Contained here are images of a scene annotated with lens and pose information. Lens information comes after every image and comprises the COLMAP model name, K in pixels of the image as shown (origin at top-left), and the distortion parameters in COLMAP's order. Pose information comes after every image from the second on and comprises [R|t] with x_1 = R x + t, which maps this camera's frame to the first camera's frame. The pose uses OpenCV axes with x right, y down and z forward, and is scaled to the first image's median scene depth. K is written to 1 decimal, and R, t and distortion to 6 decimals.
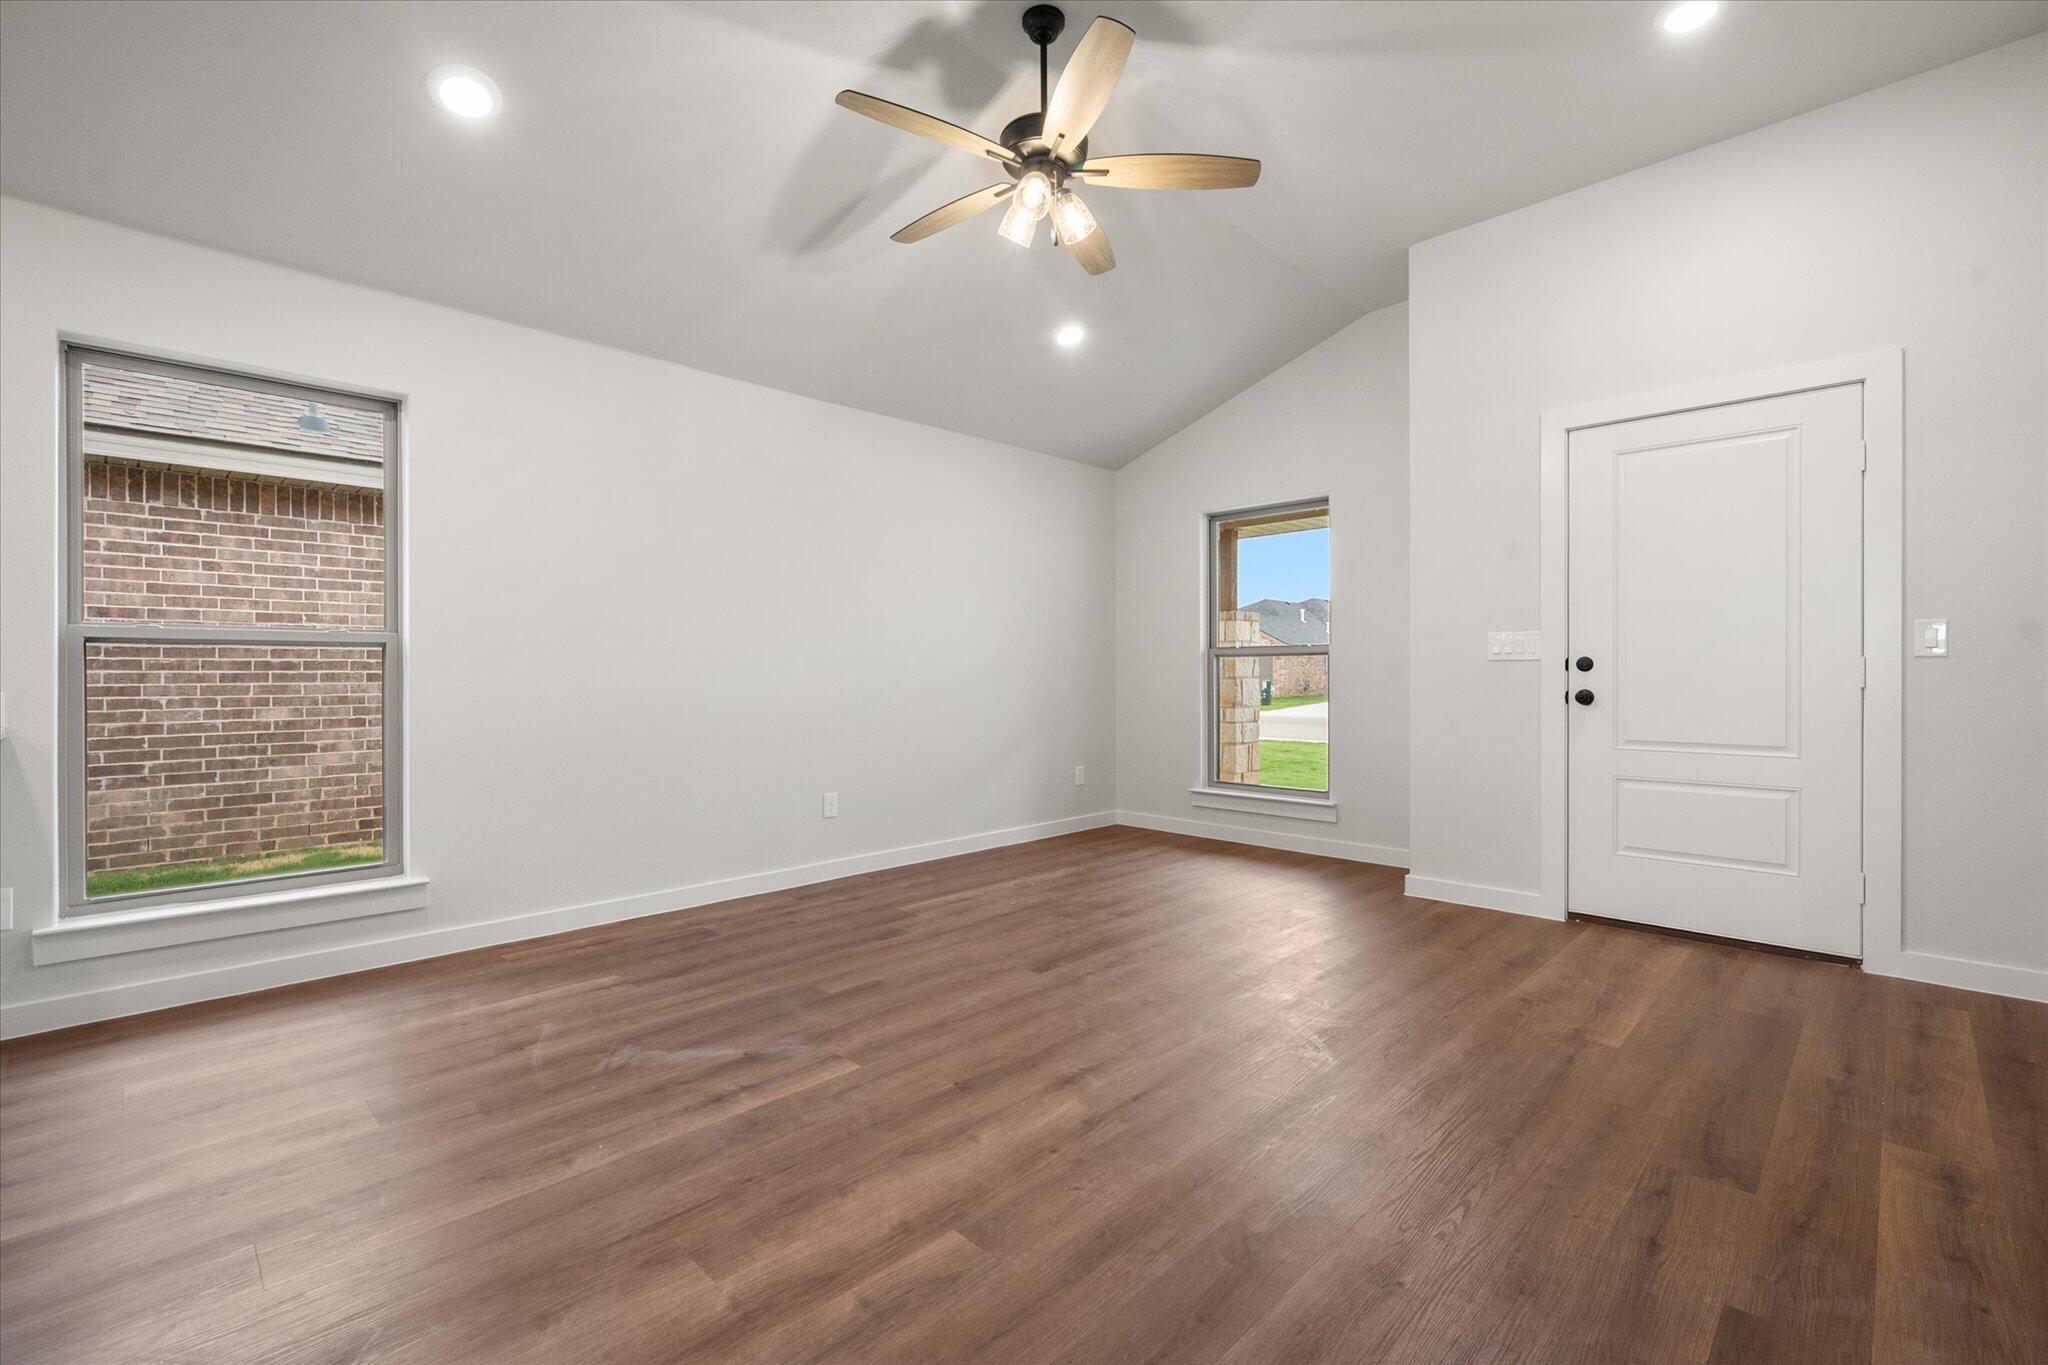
lens RADIAL K [[890.9, 0, 1028.9], [0, 890.9, 678.9], [0, 0, 1]] dist [-0.001613, -0.000372]
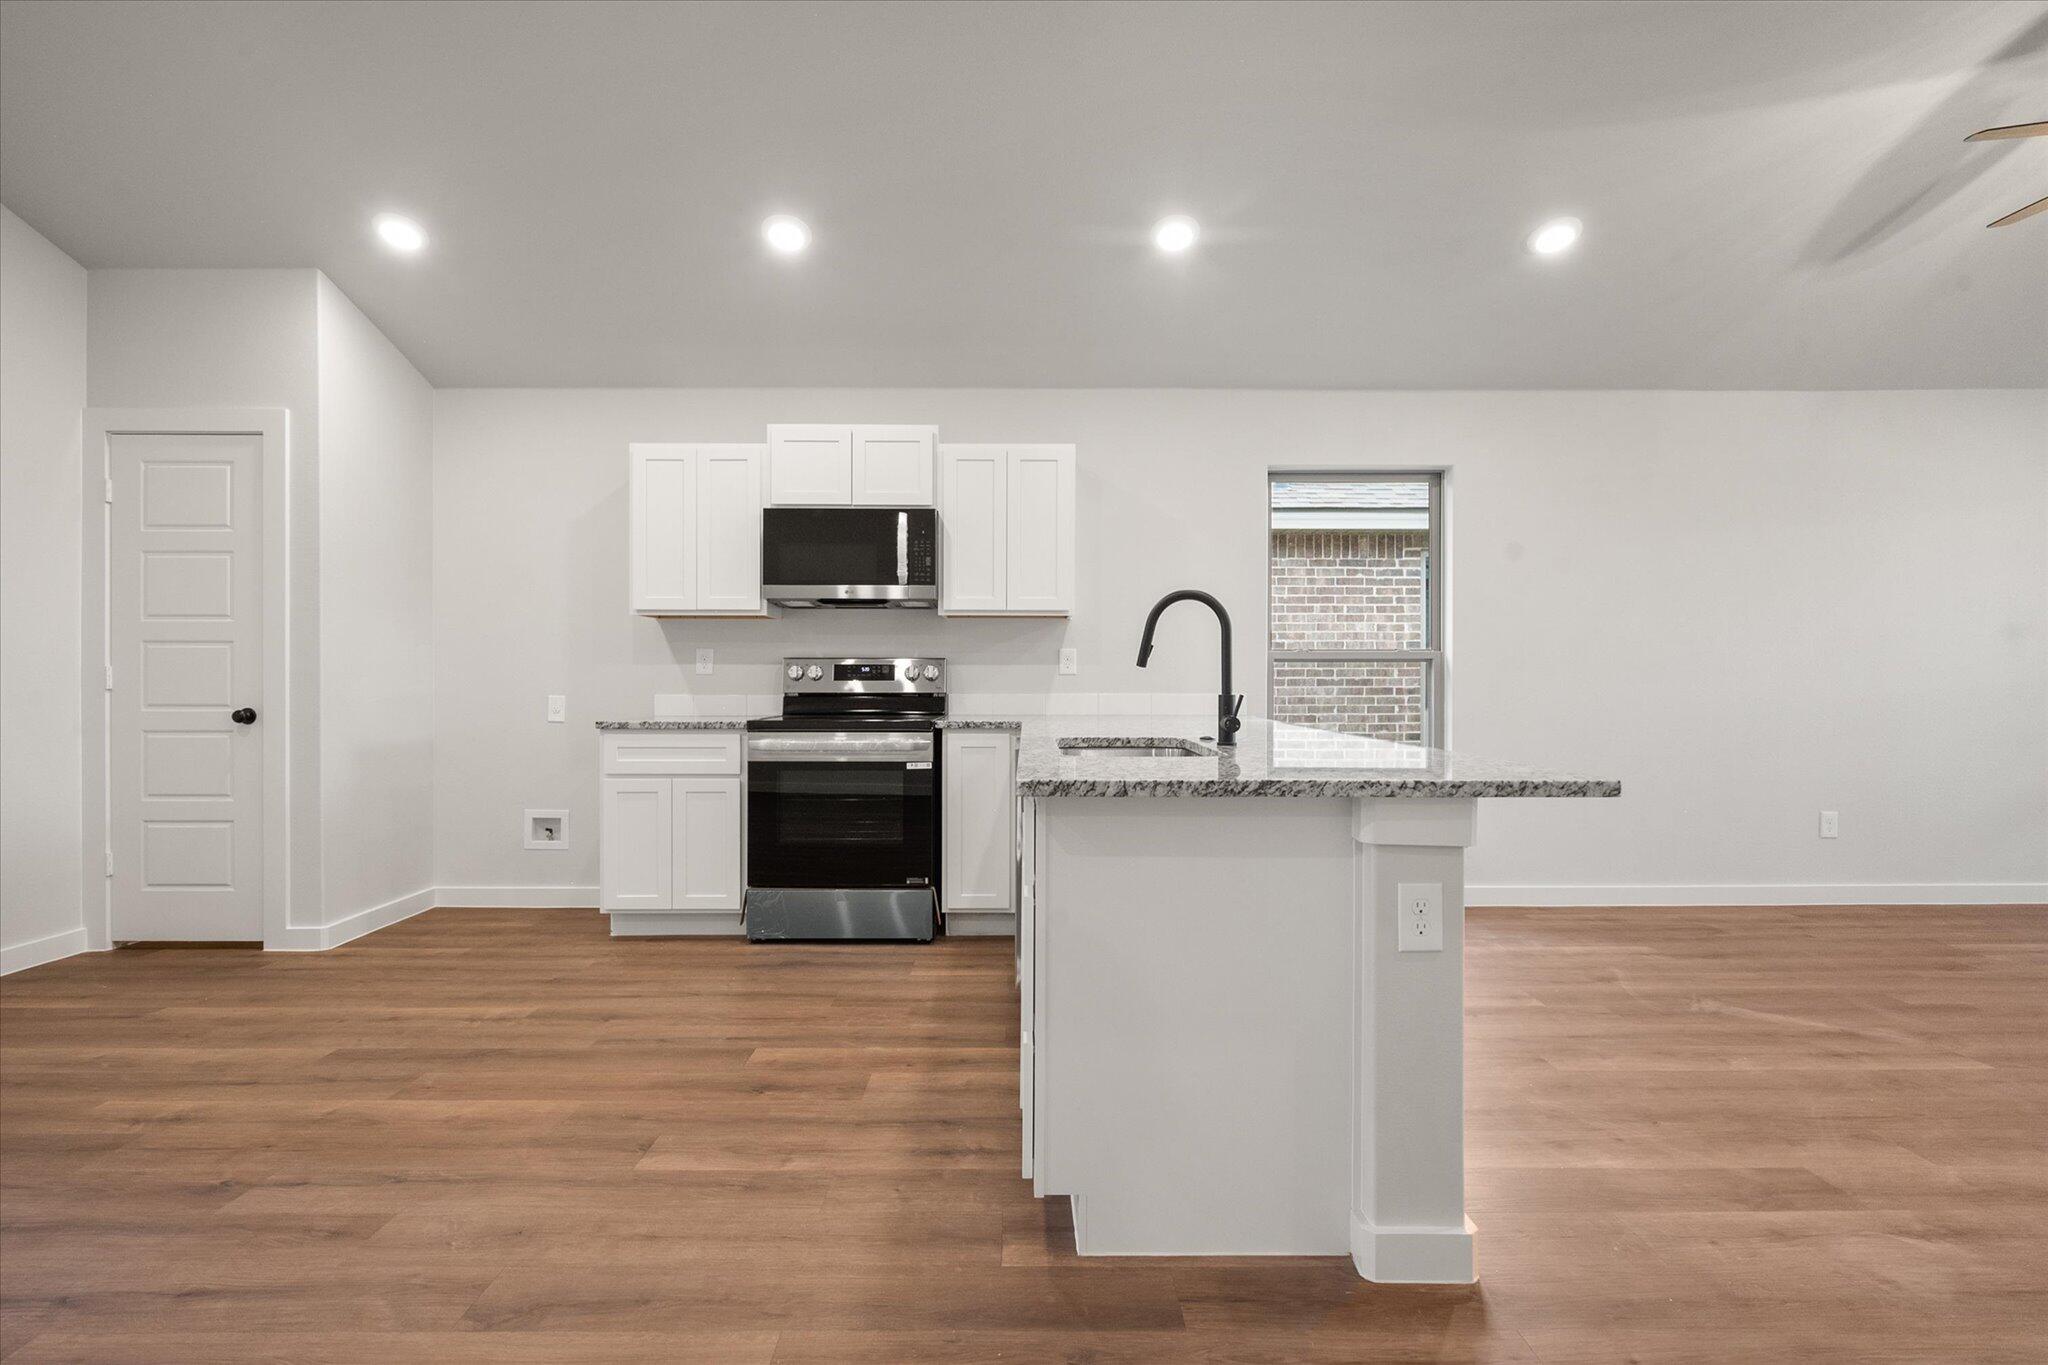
lens RADIAL K [[974.0, 0, 1024.0], [0, 974.0, 682.5], [0, 0, 1]] dist [-0.002448, -0.000326]
pose [[0.706342, 0.006401, -0.707842, -0.159919], [-0.005494, 0.999979, 0.003561, -0.008827], [0.707850, 0.001374, 0.706362, -0.499943]]
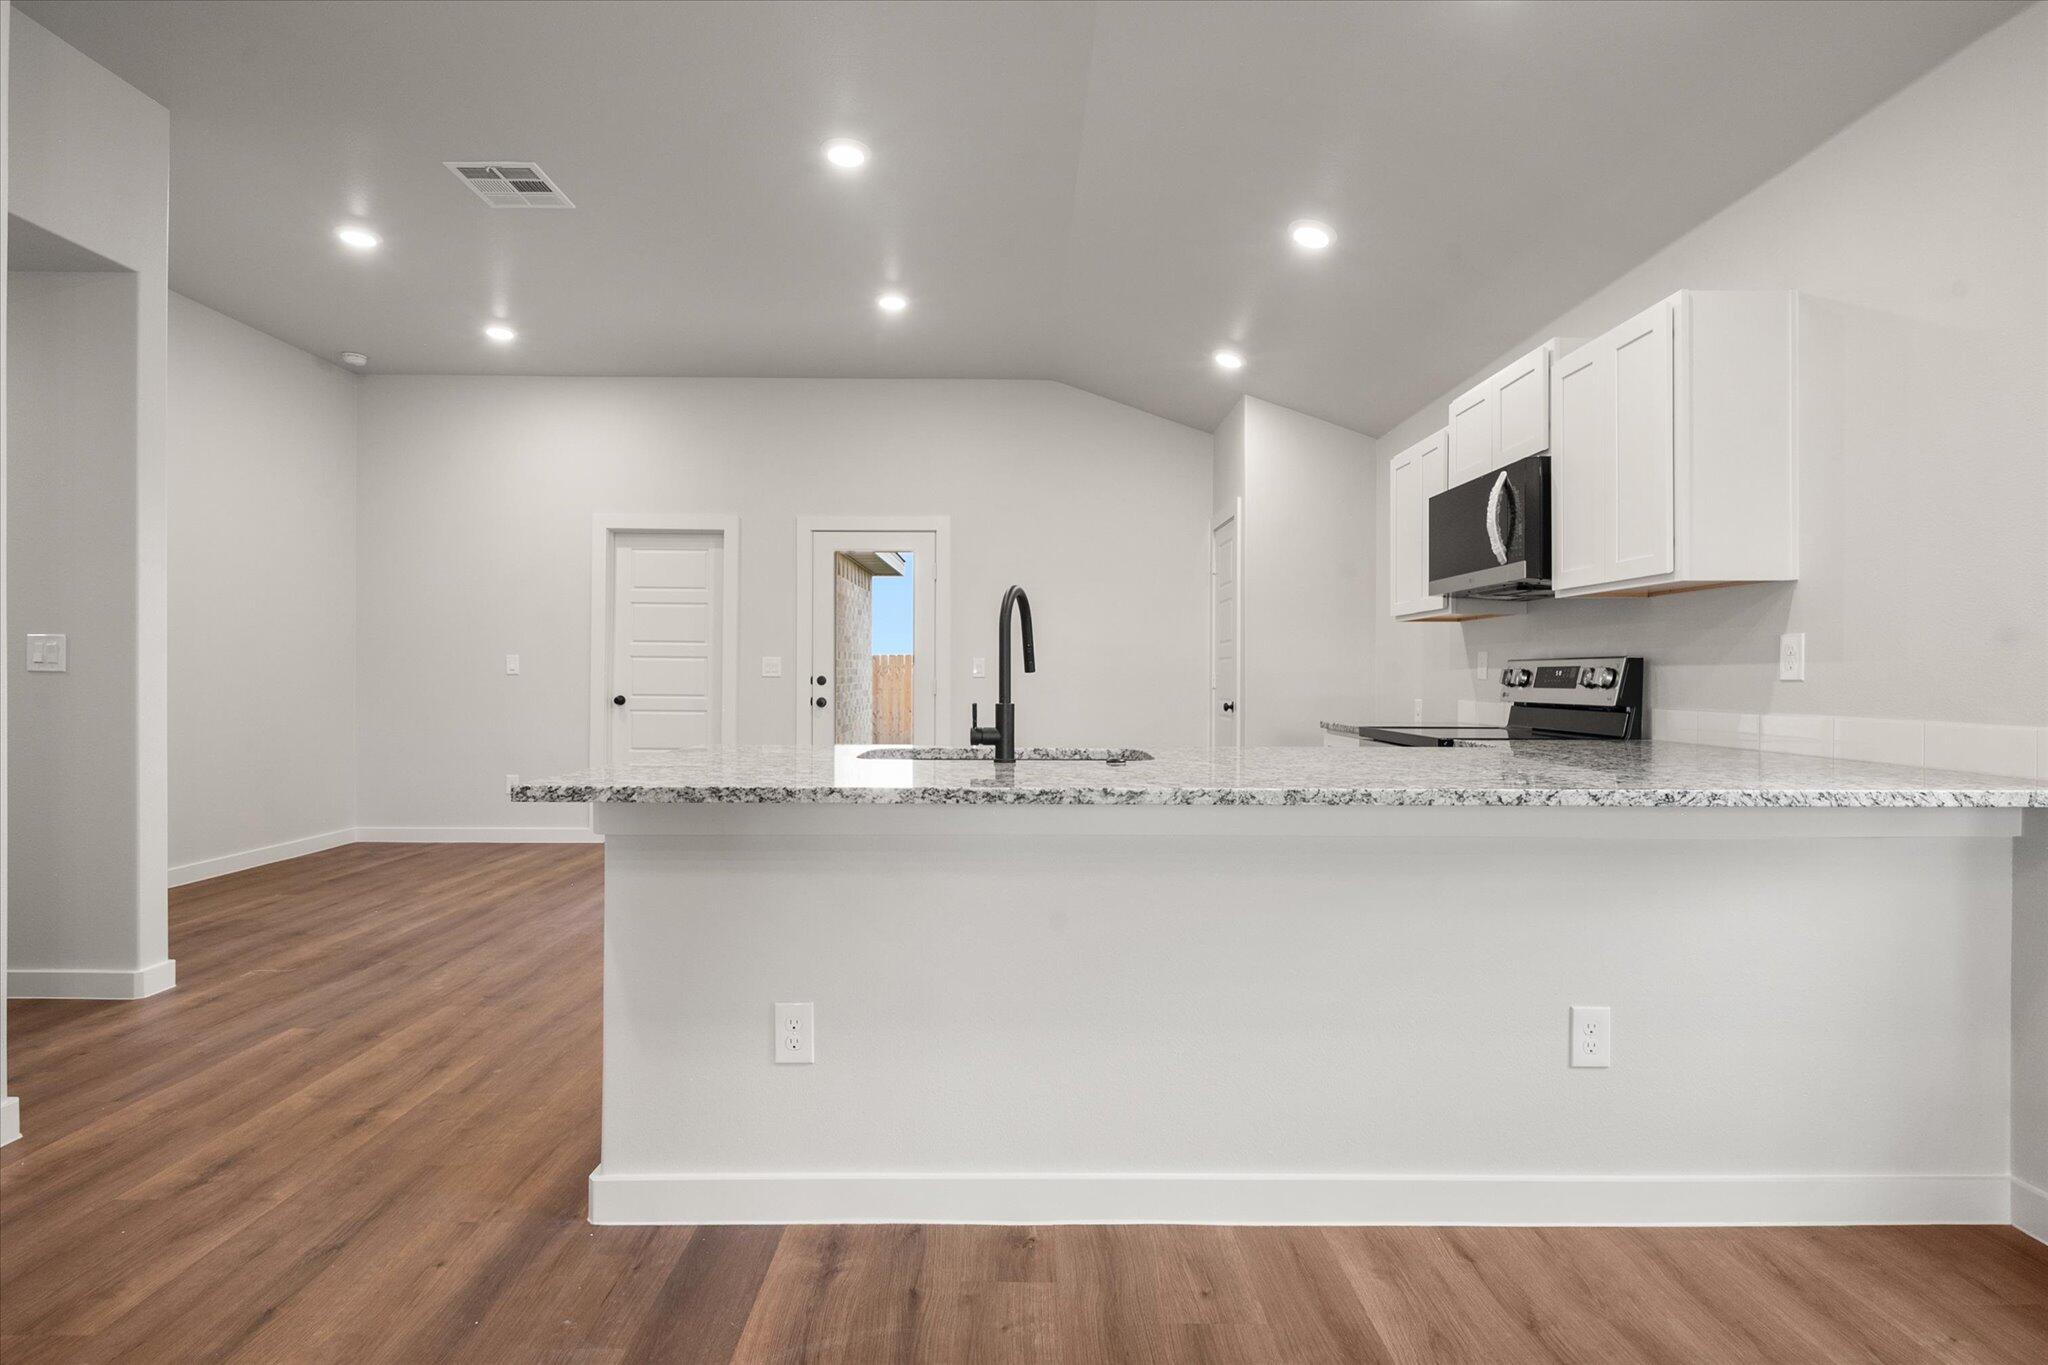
lens RADIAL K [[994.5, 0, 1025.6], [0, 994.5, 677.6], [0, 0, 1]] dist [-0.002203, -0.000414]
pose [[-0.703657, 0.000136, -0.710539, -0.107675], [-0.005314, 0.999971, 0.005455, -0.021060], [0.710519, 0.007614, -0.703636, 0.846378]]
